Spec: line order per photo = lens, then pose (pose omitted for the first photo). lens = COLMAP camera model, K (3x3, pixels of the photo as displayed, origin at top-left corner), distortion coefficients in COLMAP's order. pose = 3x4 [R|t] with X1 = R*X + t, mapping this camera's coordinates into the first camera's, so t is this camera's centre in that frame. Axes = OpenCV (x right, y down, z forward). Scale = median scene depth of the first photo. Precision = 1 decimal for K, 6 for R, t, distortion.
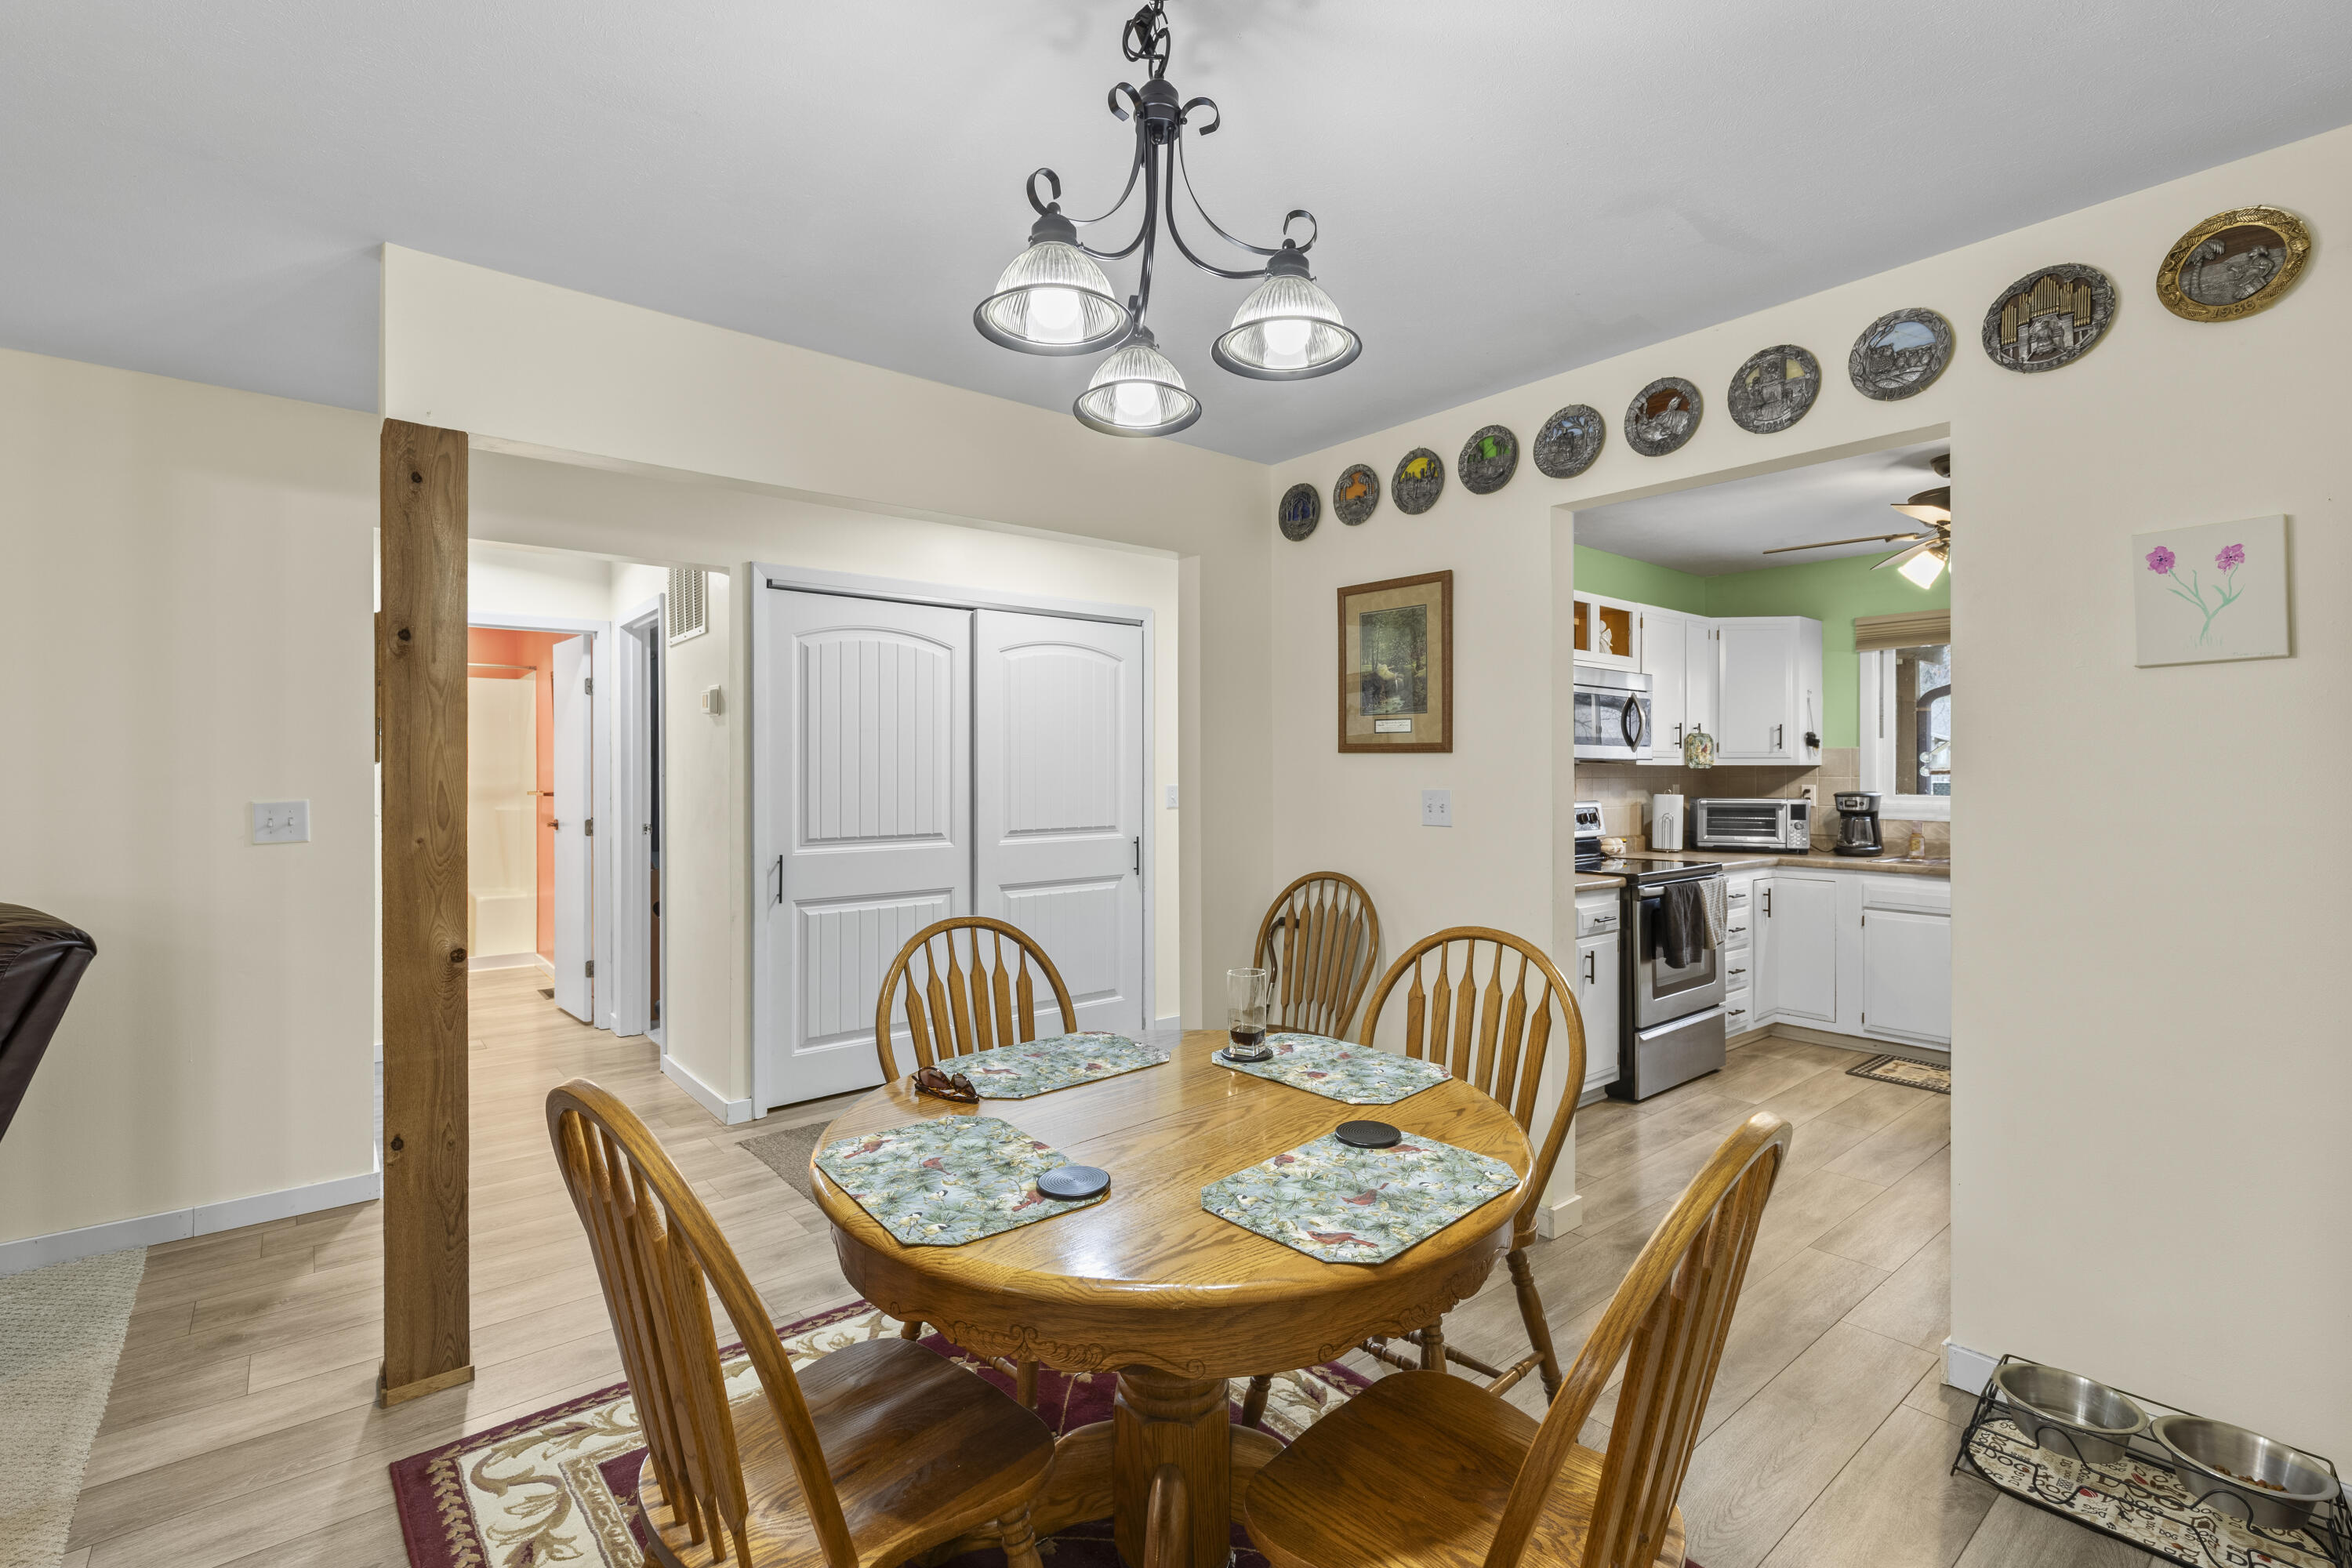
lens RADIAL K [[1052.2, 0, 1173.9], [0, 1052.2, 761.4], [0, 0, 1]] dist [0.006423, -0.001685]
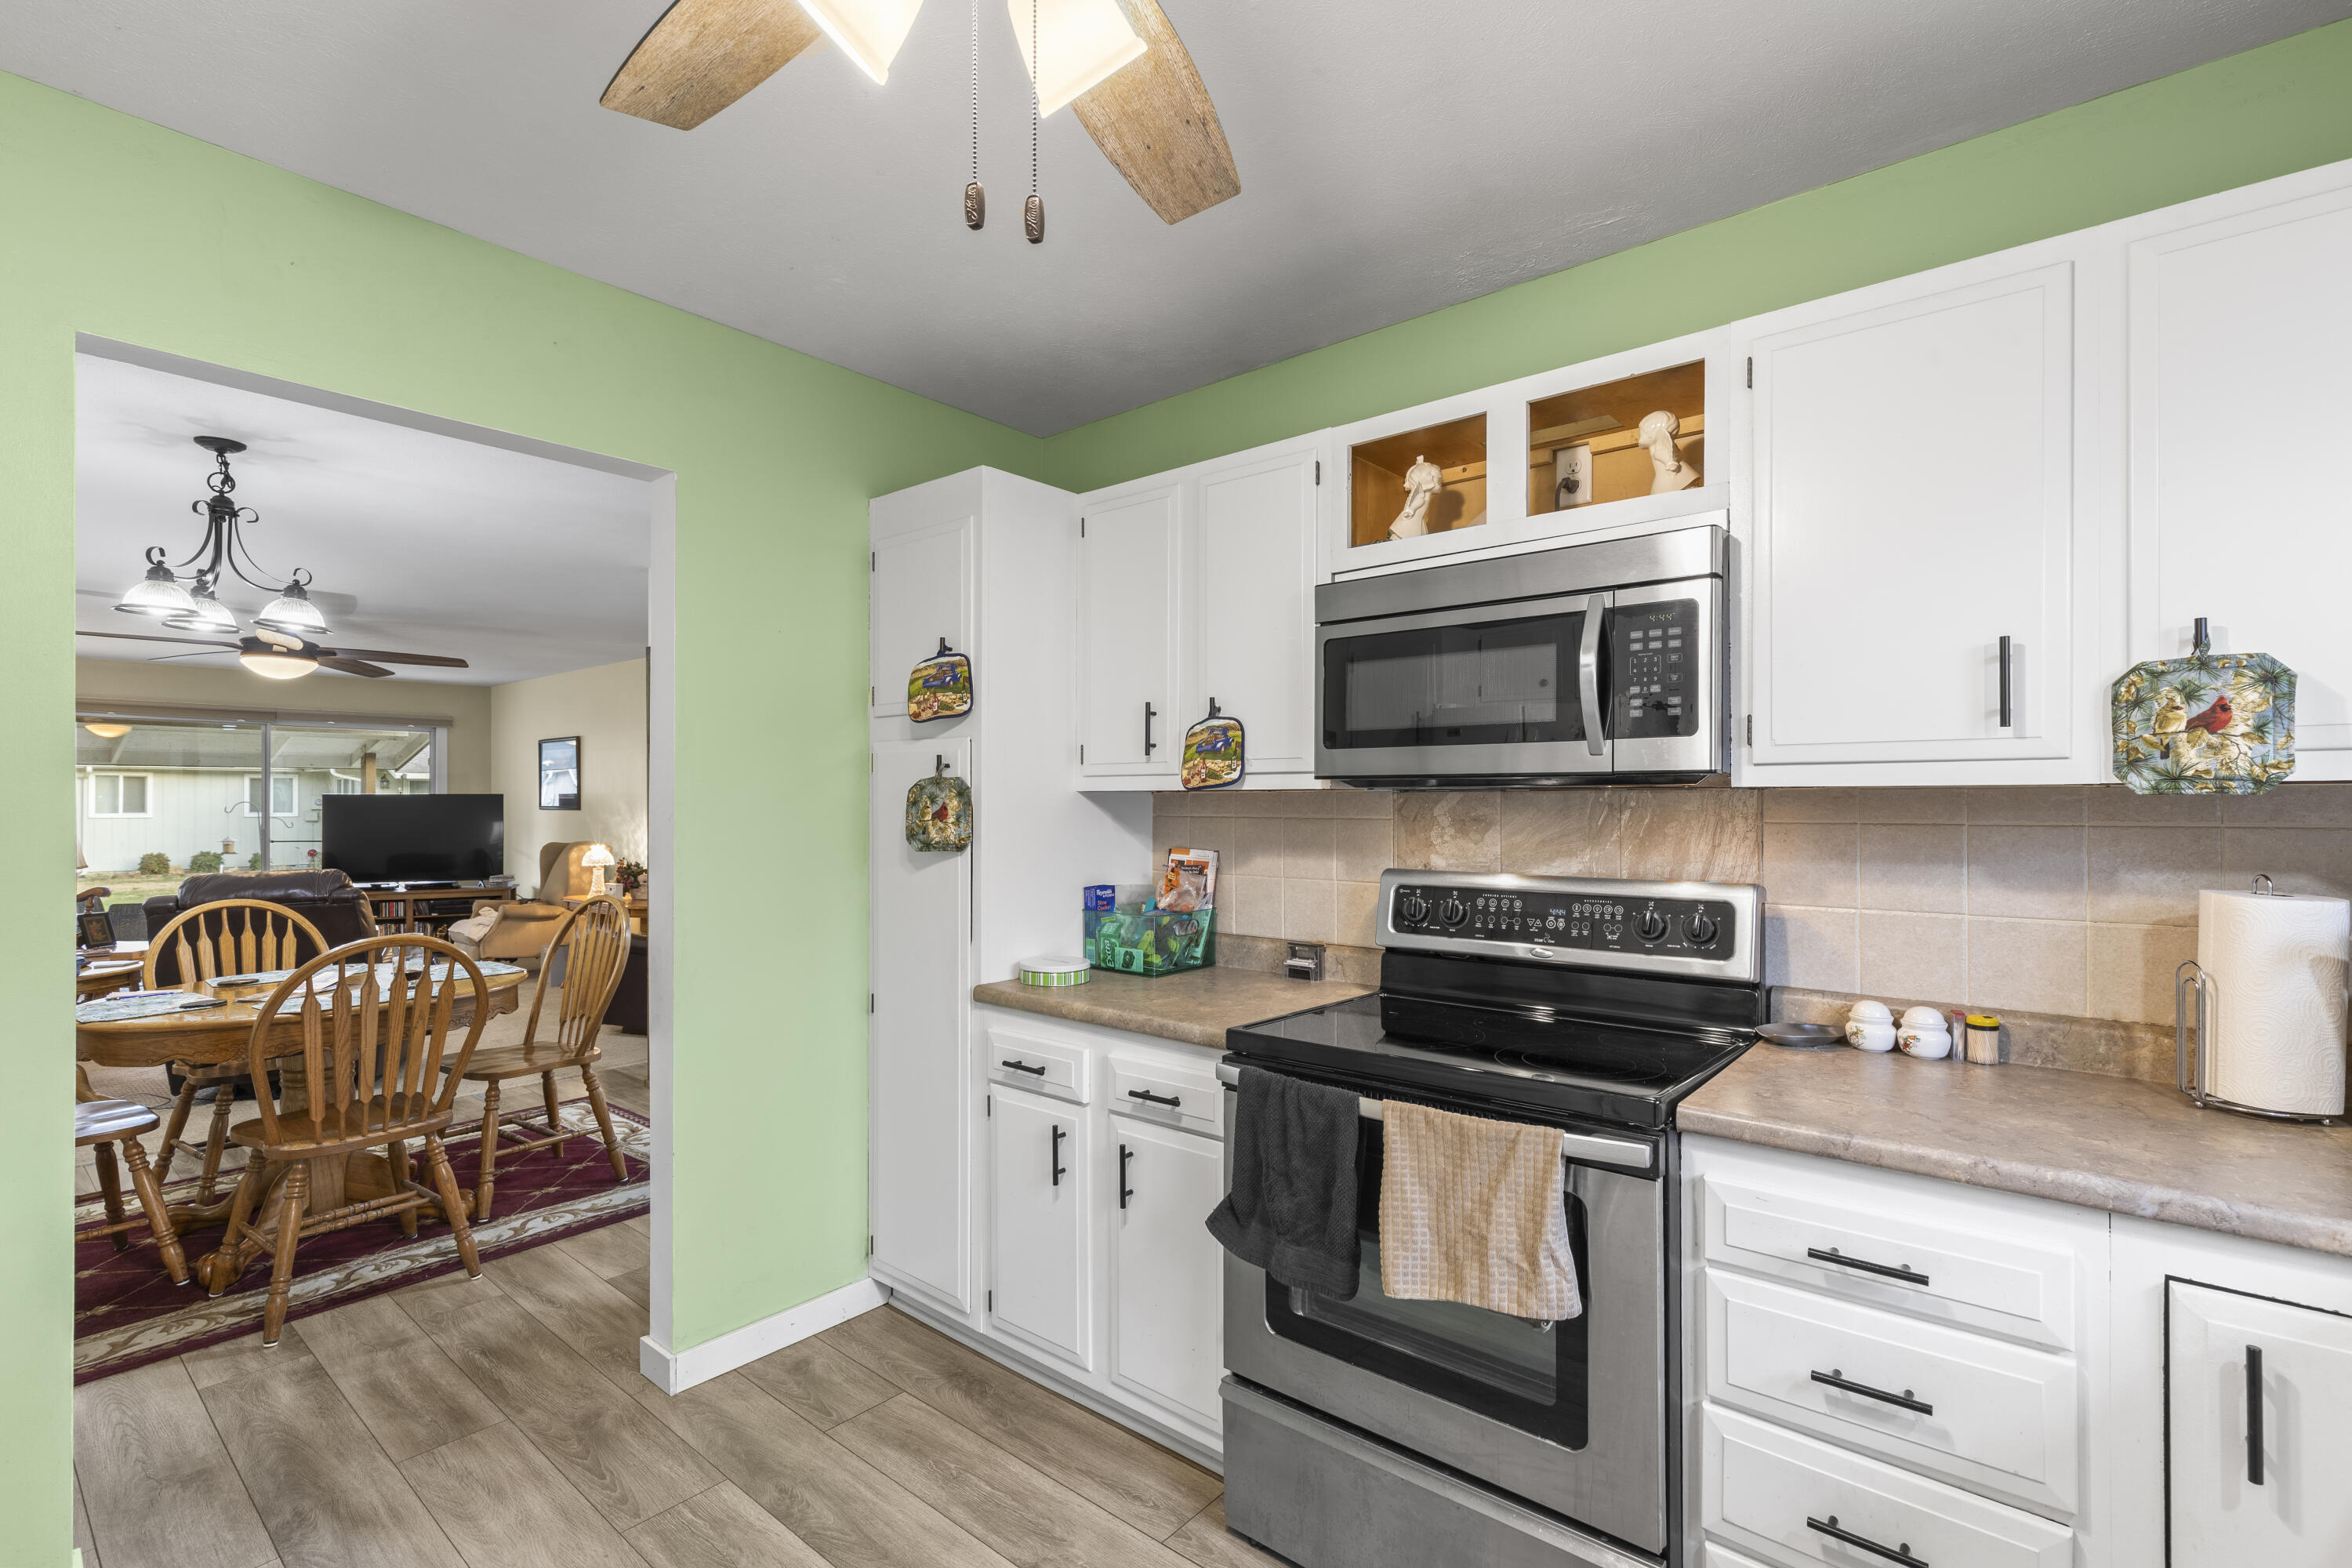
lens RADIAL K [[1052.2, 0, 1184.6], [0, 1052.2, 794.2], [0, 0, 1]] dist [0.006423, -0.001685]
pose [[0.188748, -0.007339, -0.981998, 0.754746], [0.010505, 0.999930, -0.005454, 0.005784], [0.981969, -0.009286, 0.188811, 0.763706]]
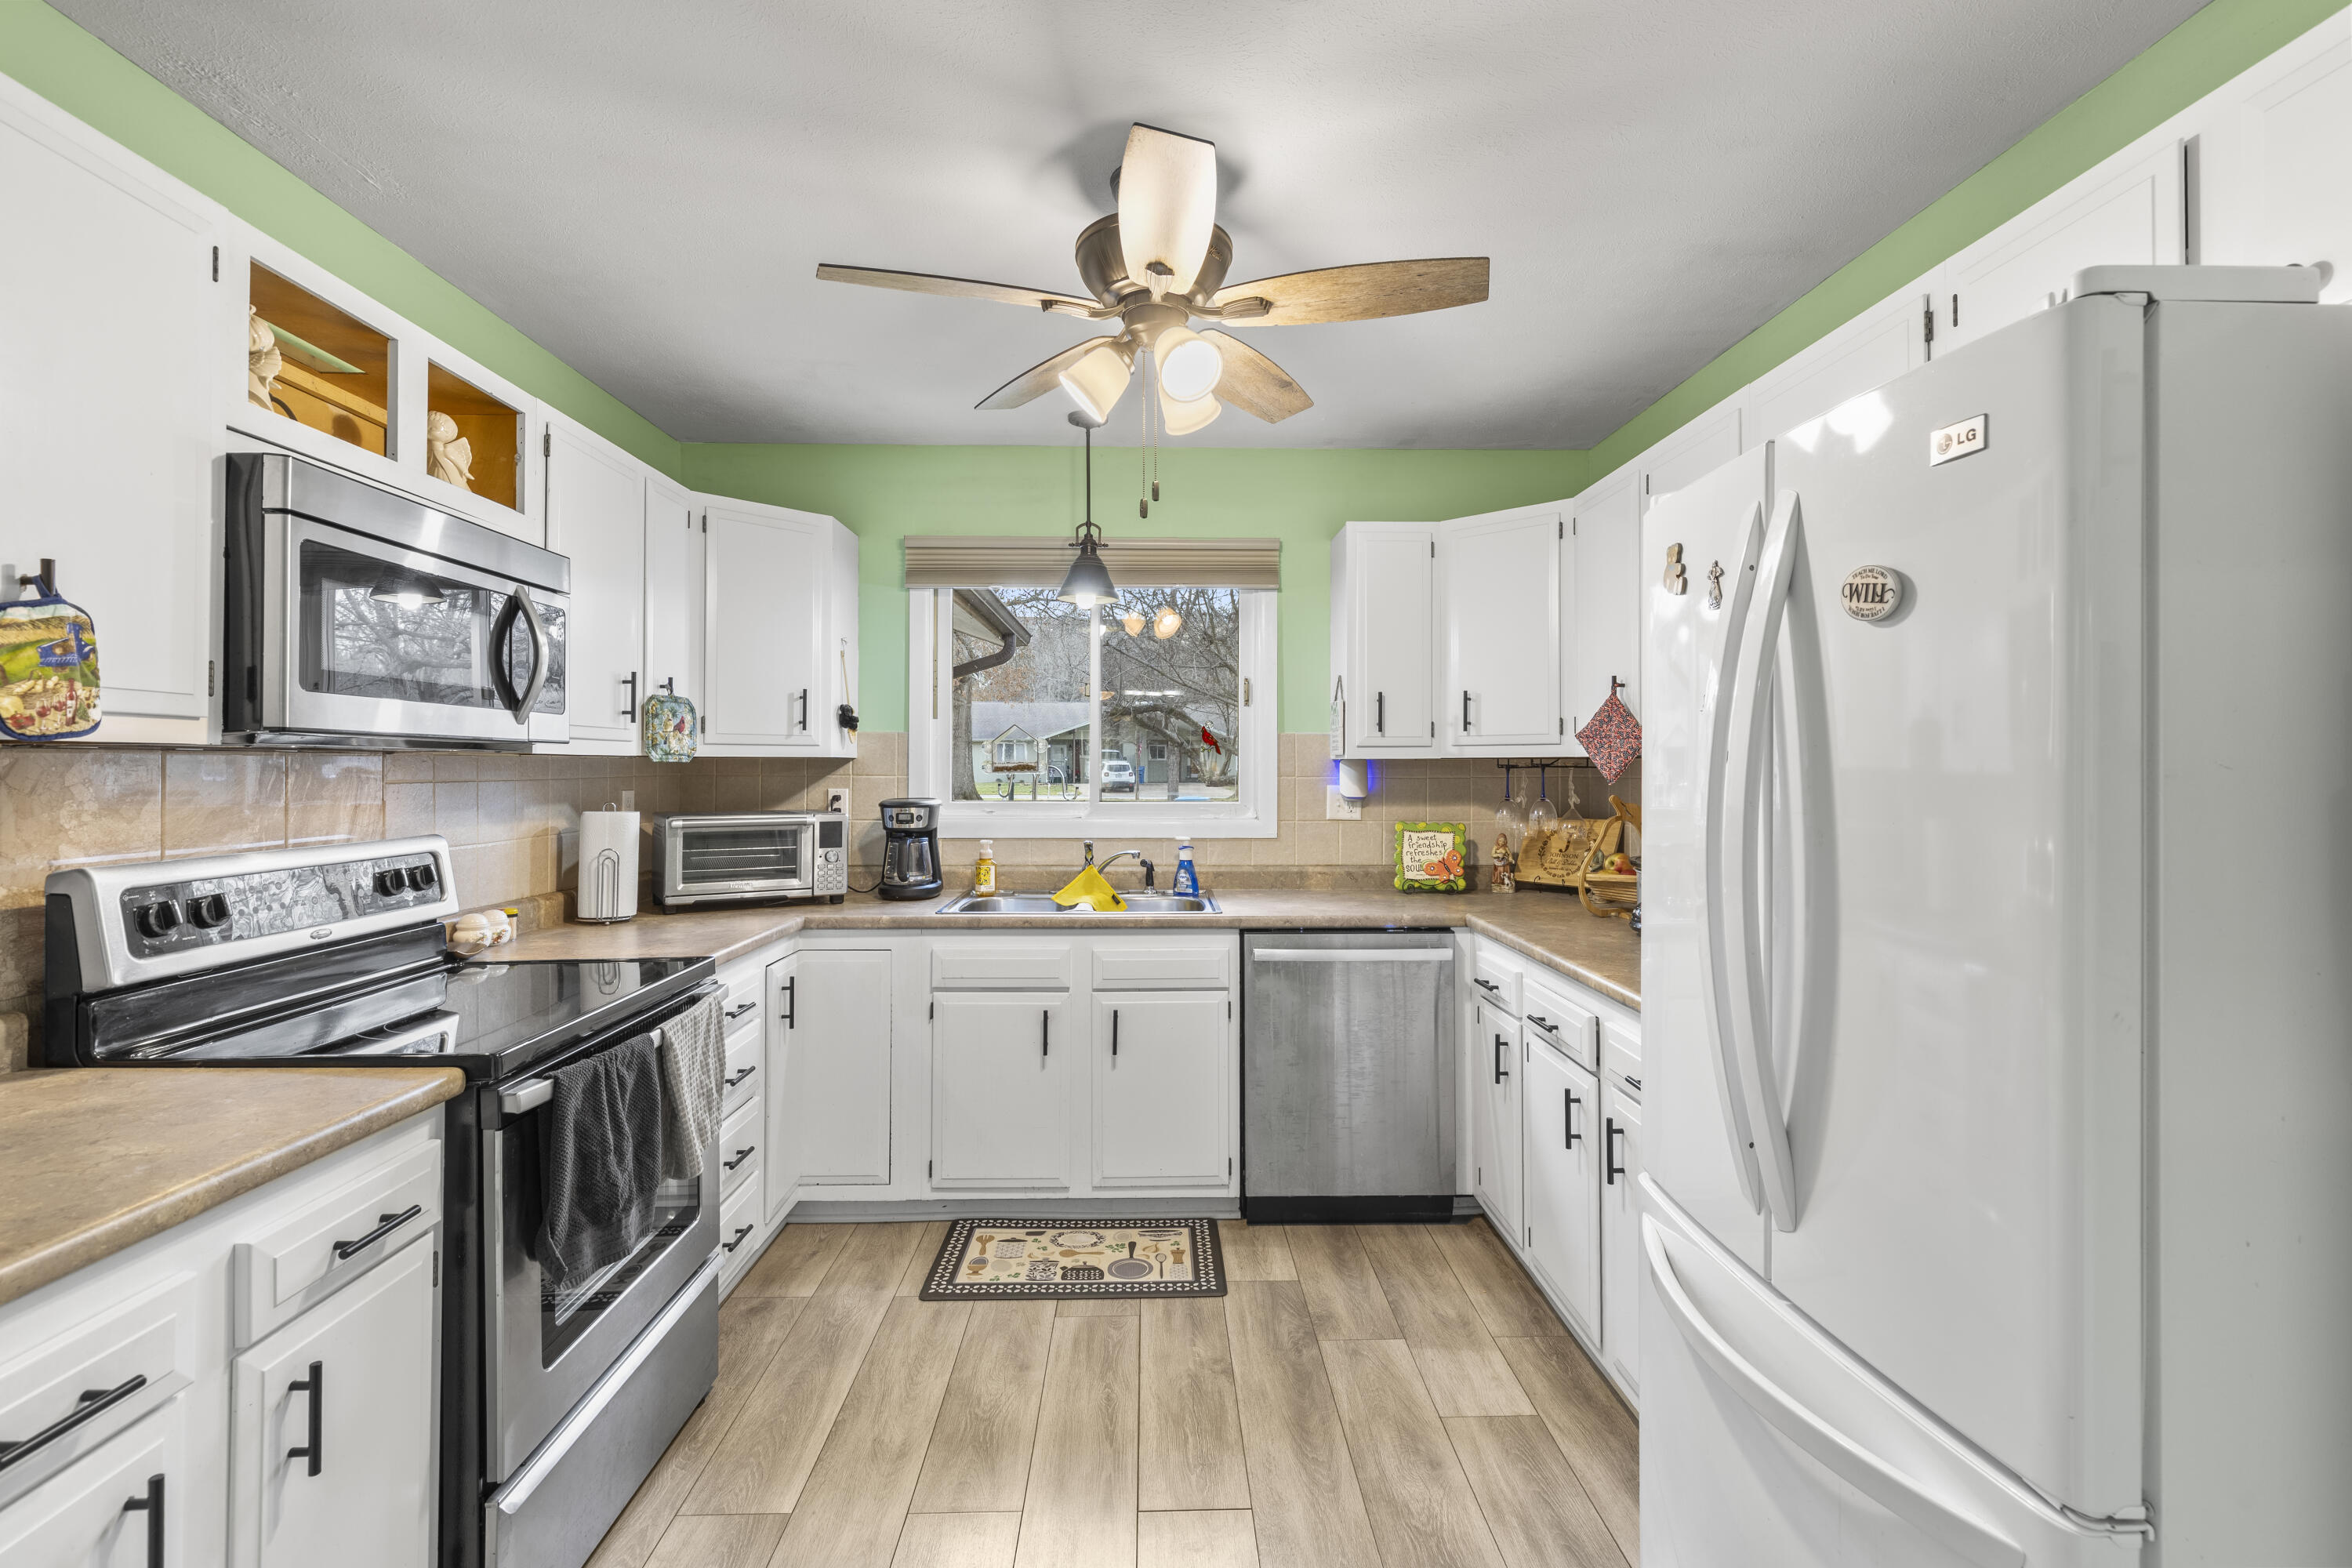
lens RADIAL K [[1052.2, 0, 1172.8], [0, 1052.2, 764.2], [0, 0, 1]] dist [0.006423, -0.001685]
pose [[0.614173, 0.001894, 0.789169, 0.252073], [-0.008085, 0.999960, 0.003892, 0.003918], [-0.789130, -0.008771, 0.614163, 0.507630]]
